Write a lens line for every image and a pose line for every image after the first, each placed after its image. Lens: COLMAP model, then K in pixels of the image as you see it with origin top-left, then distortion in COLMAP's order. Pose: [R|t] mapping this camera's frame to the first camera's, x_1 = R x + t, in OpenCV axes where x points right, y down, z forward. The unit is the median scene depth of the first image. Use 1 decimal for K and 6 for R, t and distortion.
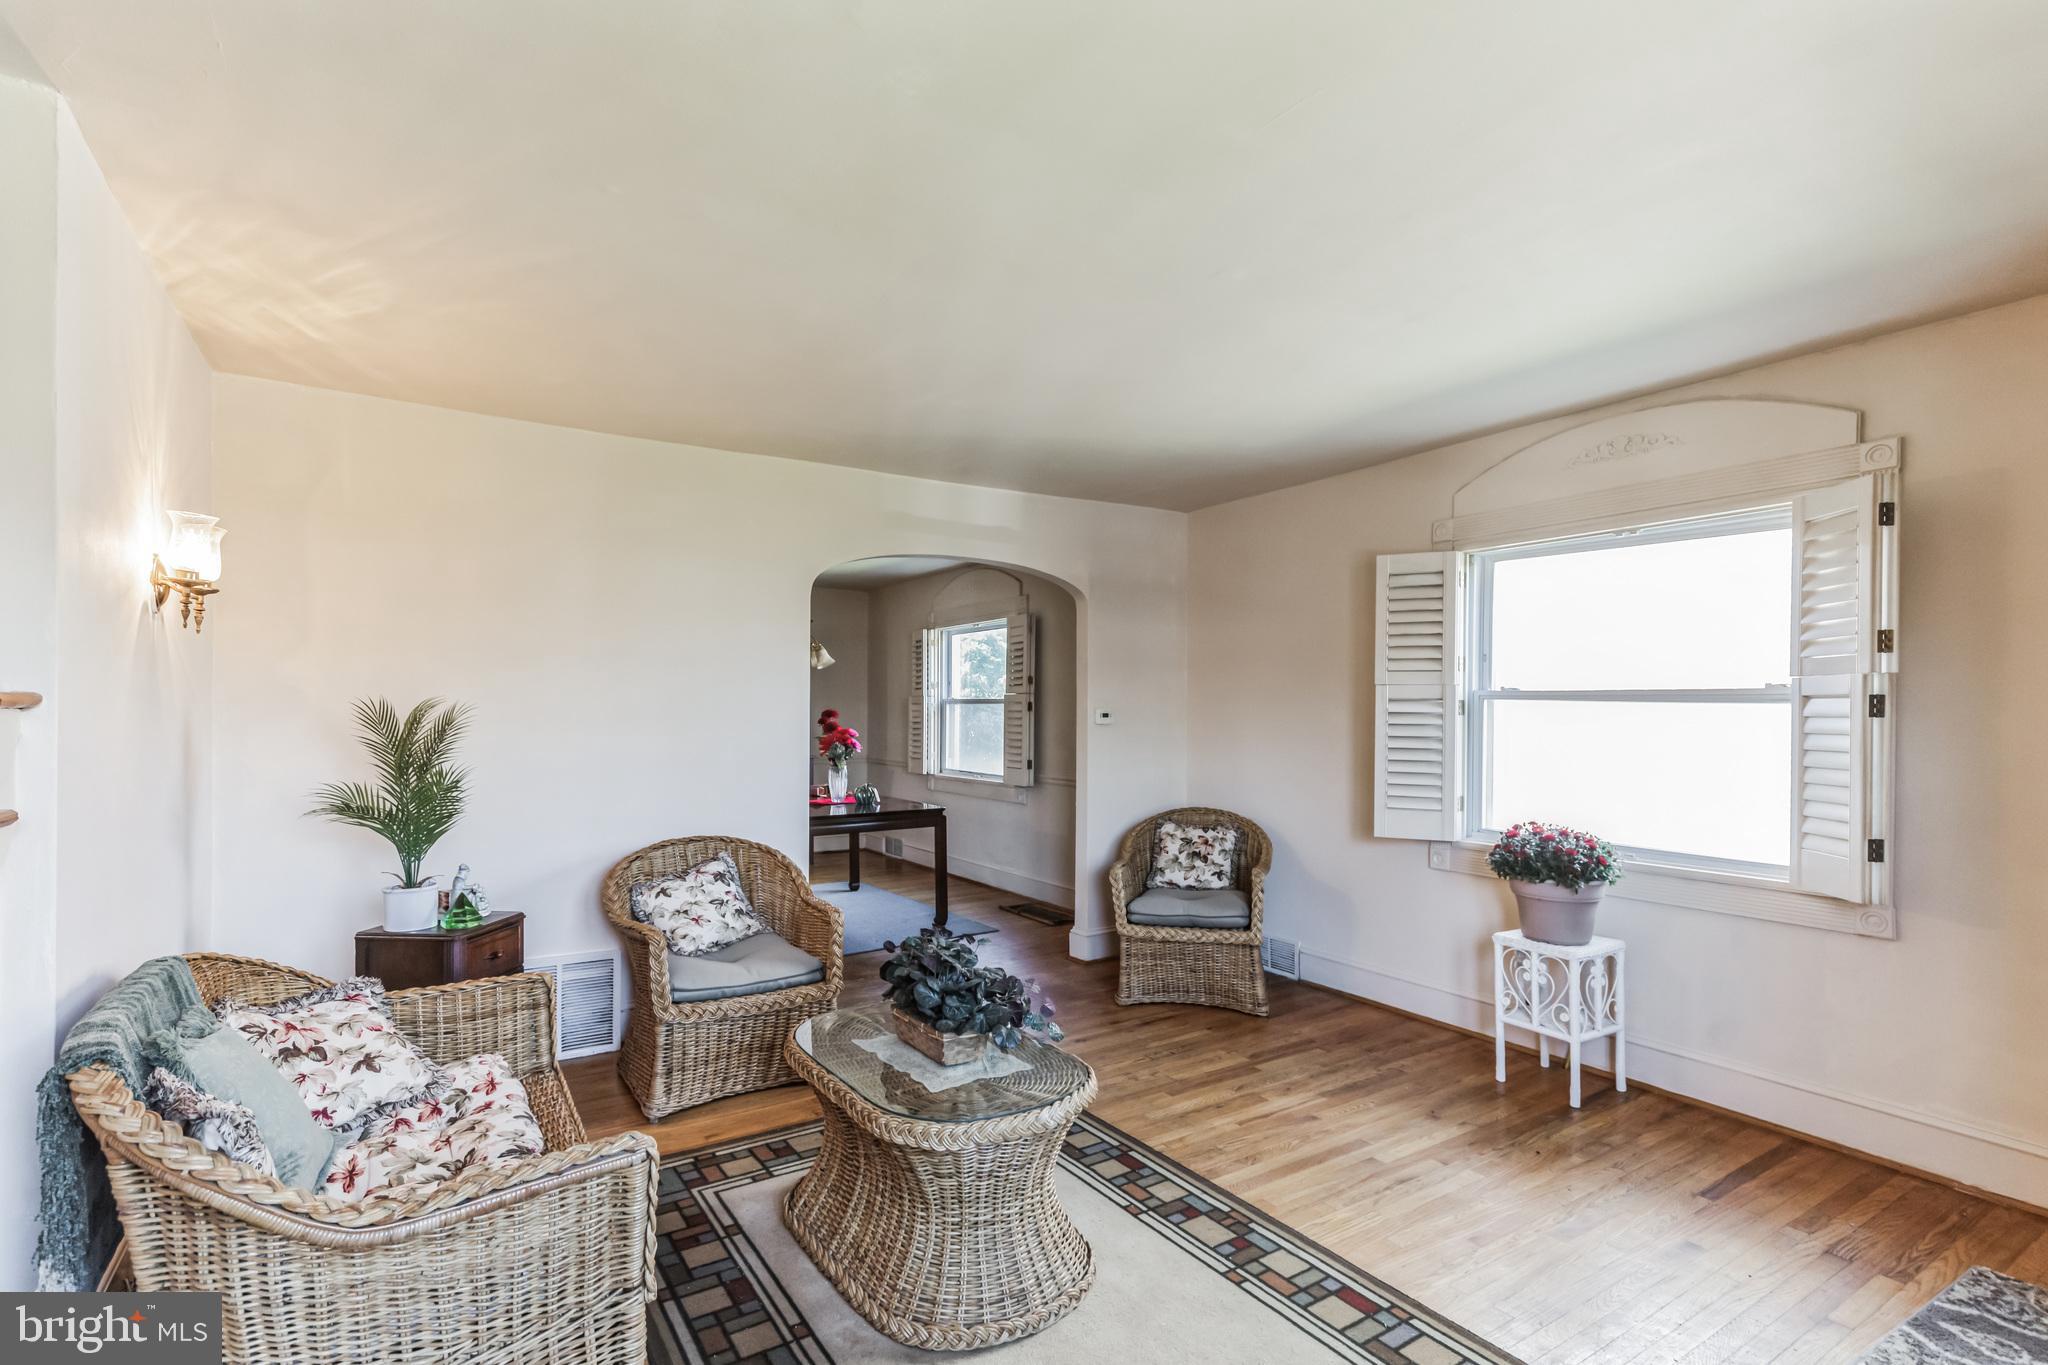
lens RADIAL K [[1001.0, 0, 1028.9], [0, 1001.0, 698.3], [0, 0, 1]] dist [-0.005421, -0.000543]
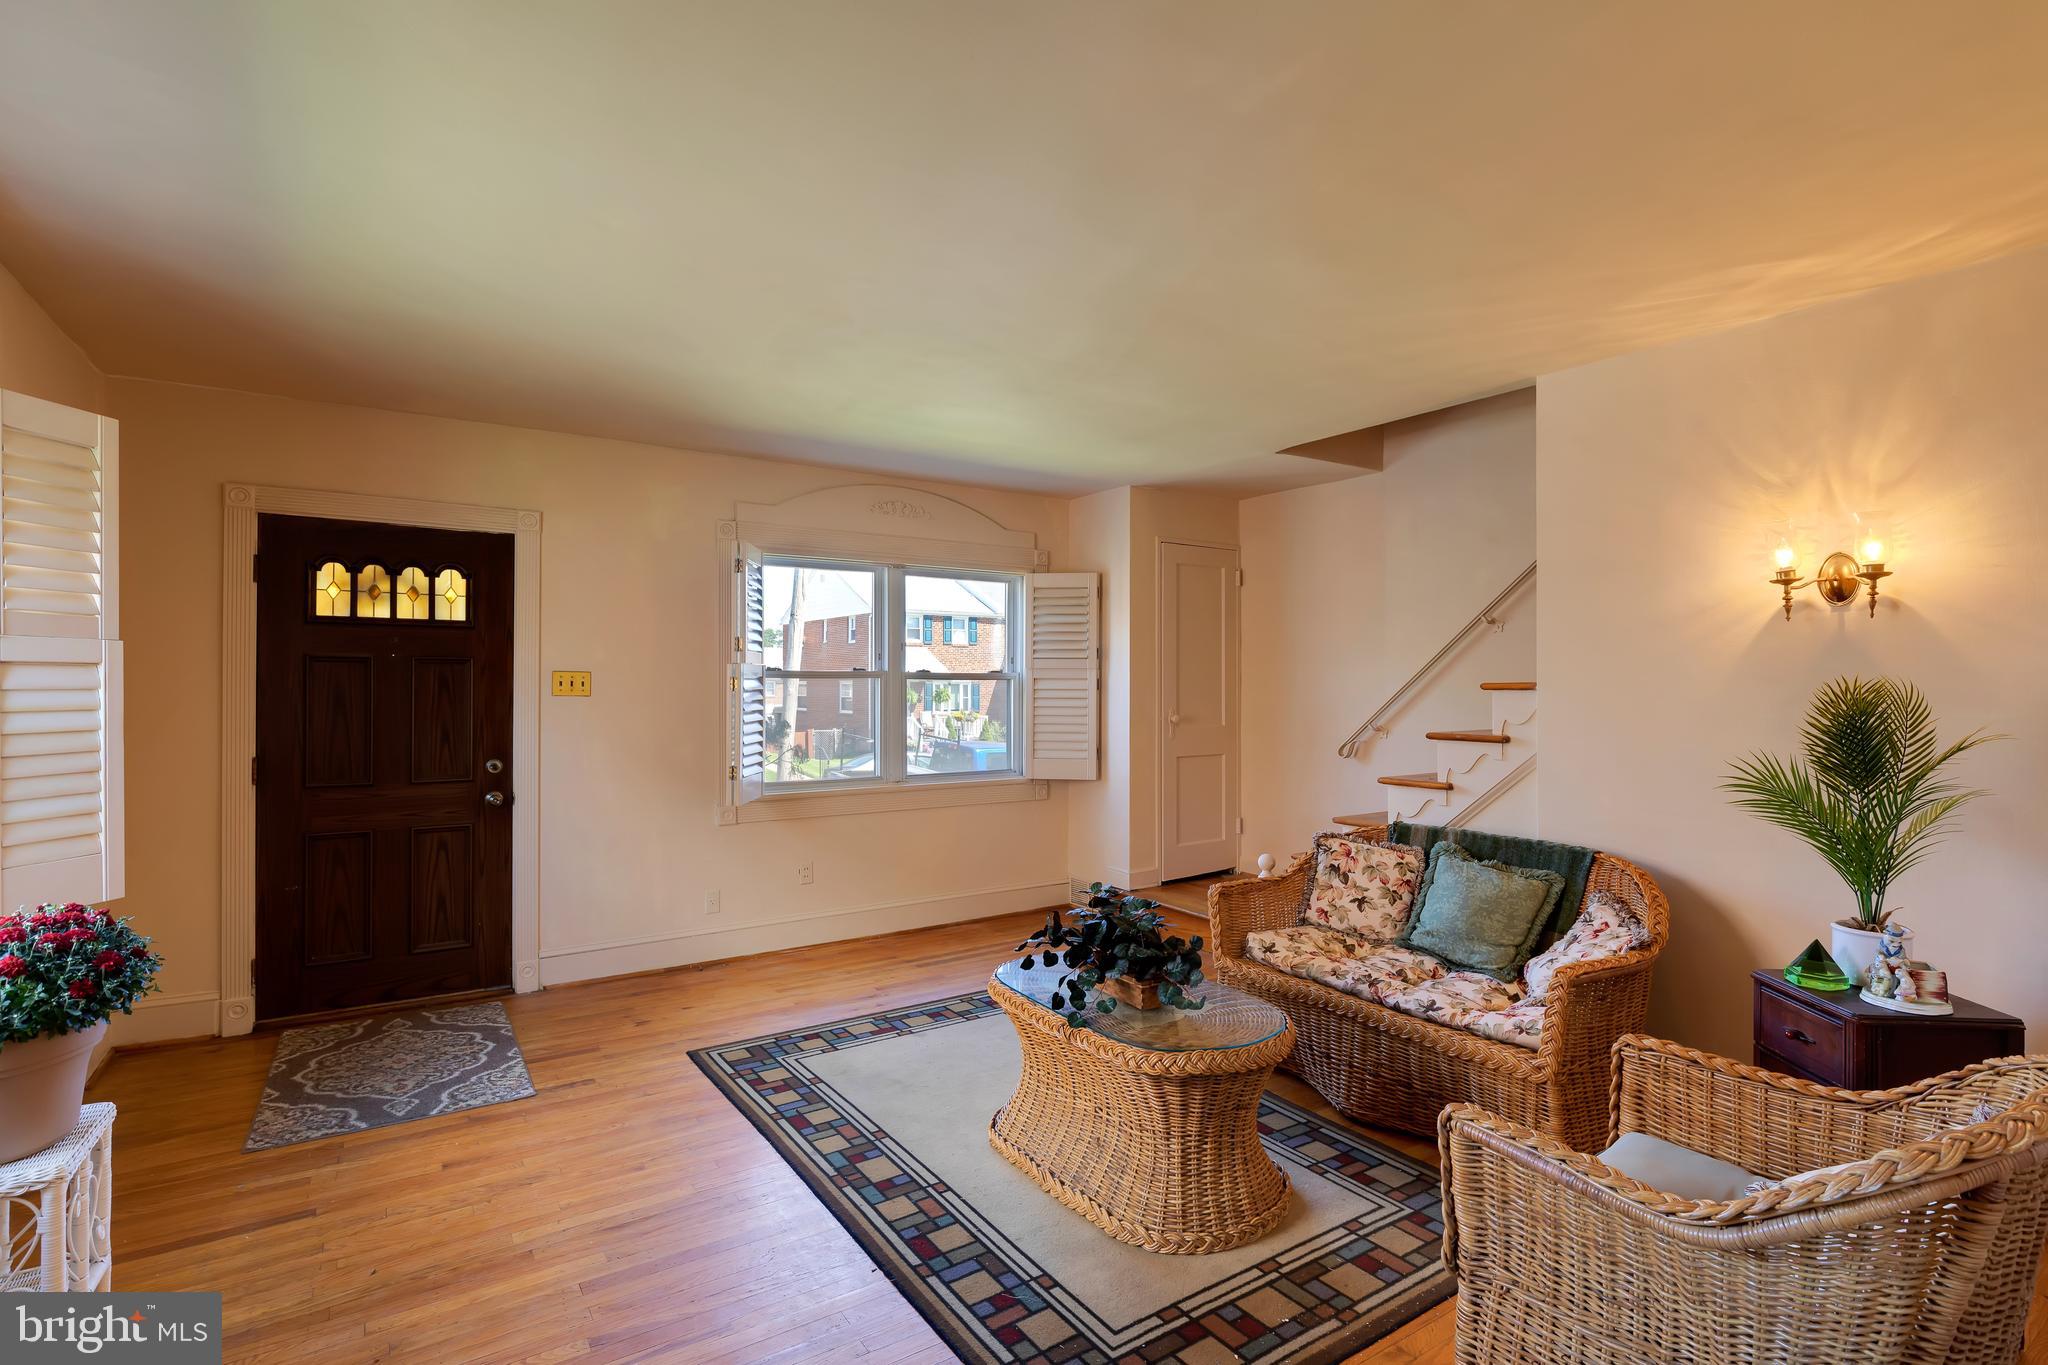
lens RADIAL K [[991.6, 0, 1024.0], [0, 991.6, 683.9], [0, 0, 1]] dist [0.002068, 0.000076]
pose [[-0.999945, -0.005892, -0.008635, 0.031751], [-0.005754, 0.999856, -0.015971, 0.022044], [0.008728, -0.015921, -0.999835, 1.930265]]
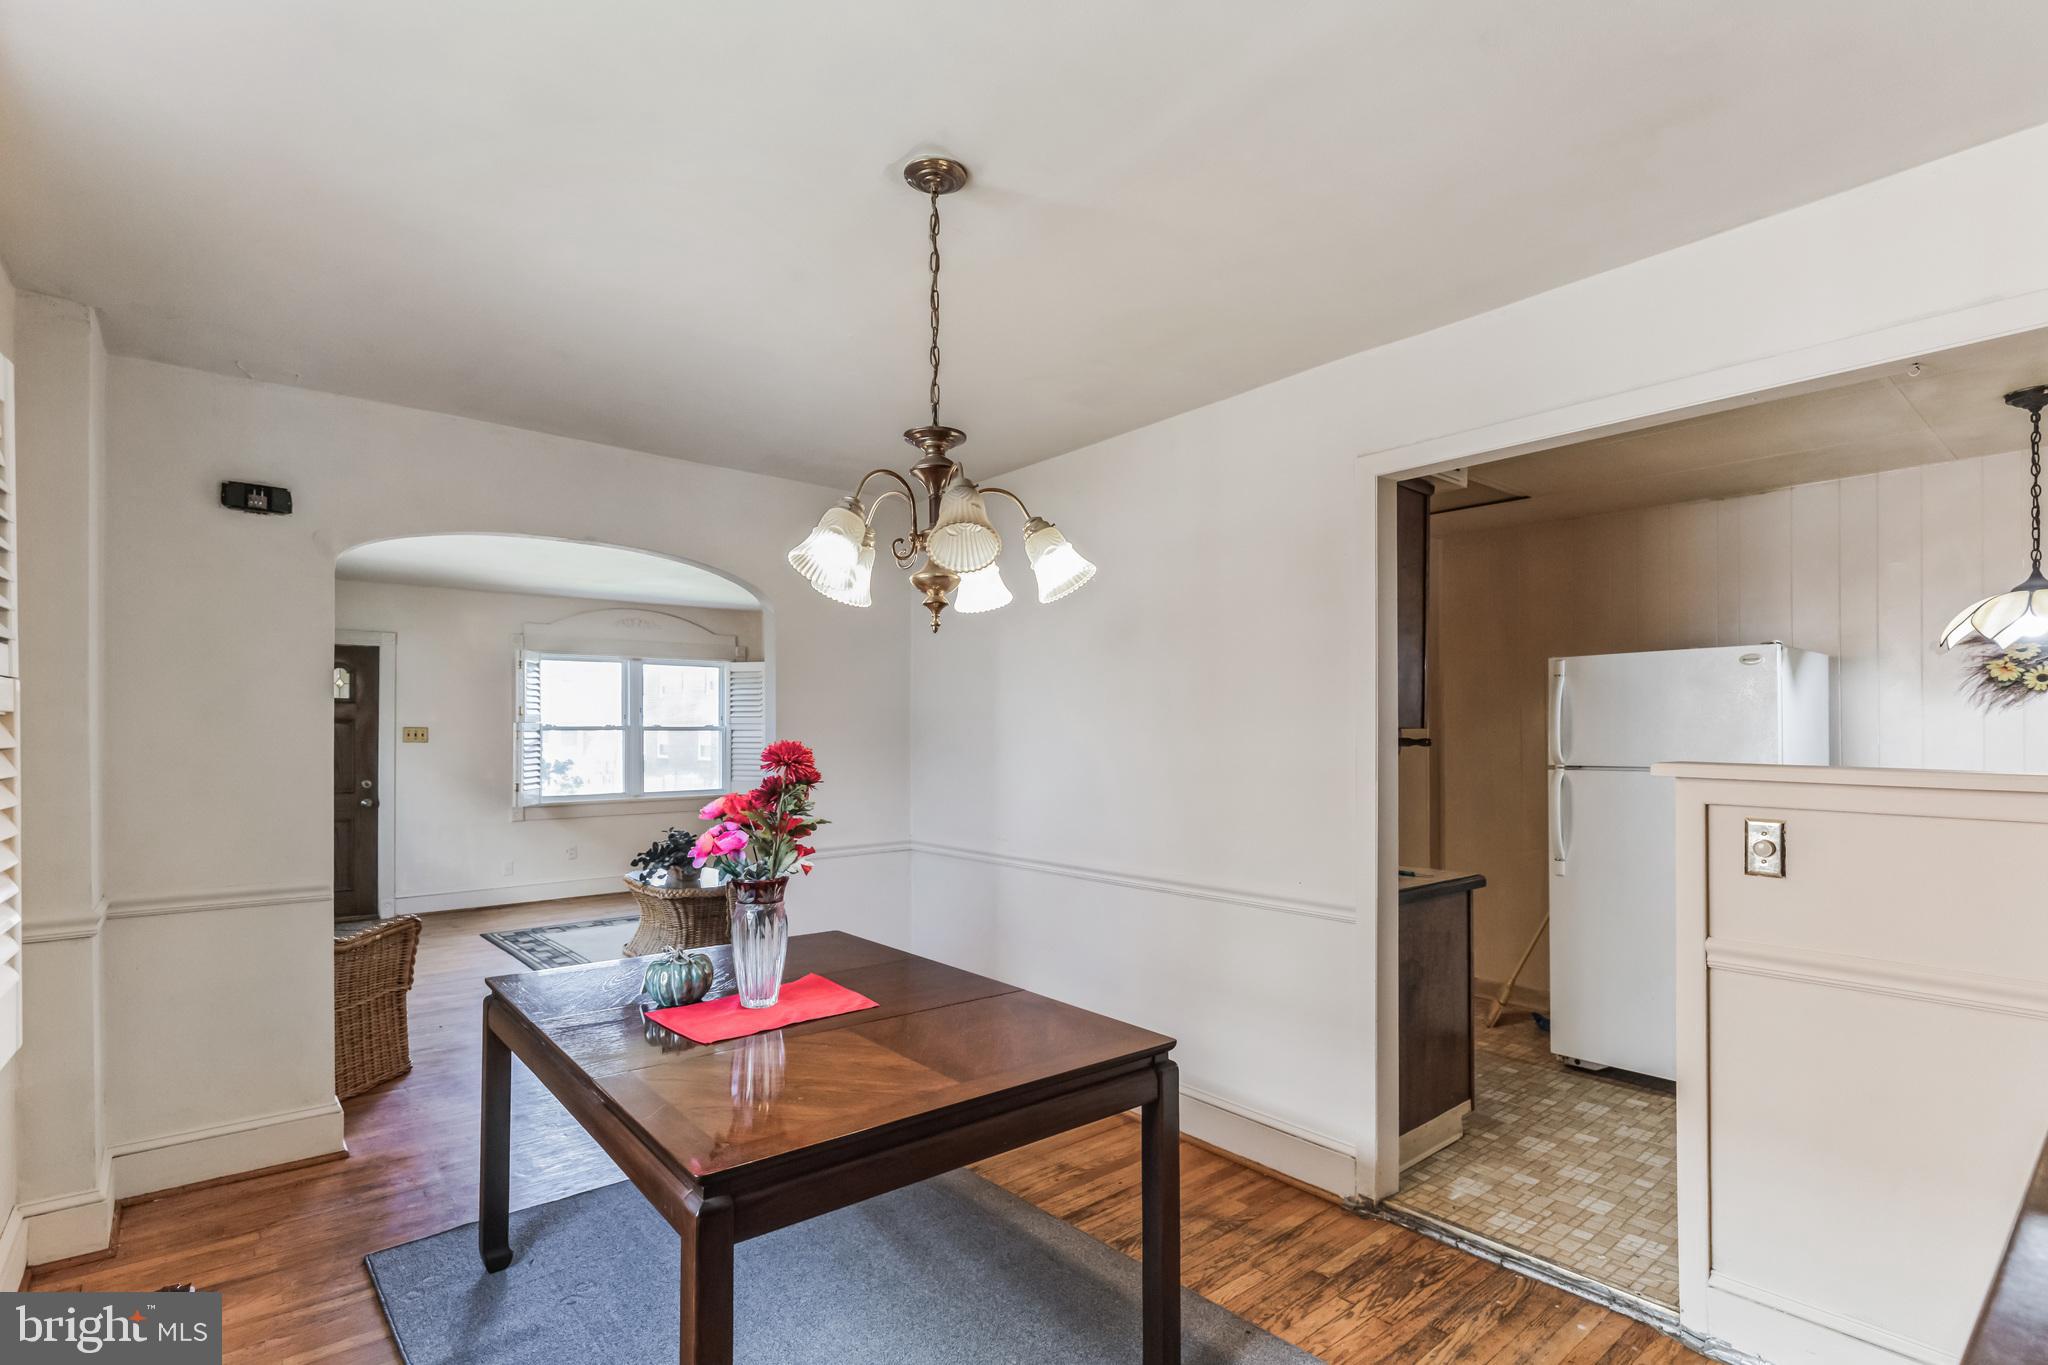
lens RADIAL K [[1001.0, 0, 1034.7], [0, 1001.0, 723.5], [0, 0, 1]] dist [-0.005421, -0.000543]
pose [[-0.991945, -0.004499, -0.126586, -0.564711], [-0.001677, 0.999748, -0.022392, 0.027248], [0.126655, -0.022000, -0.991703, 3.200895]]
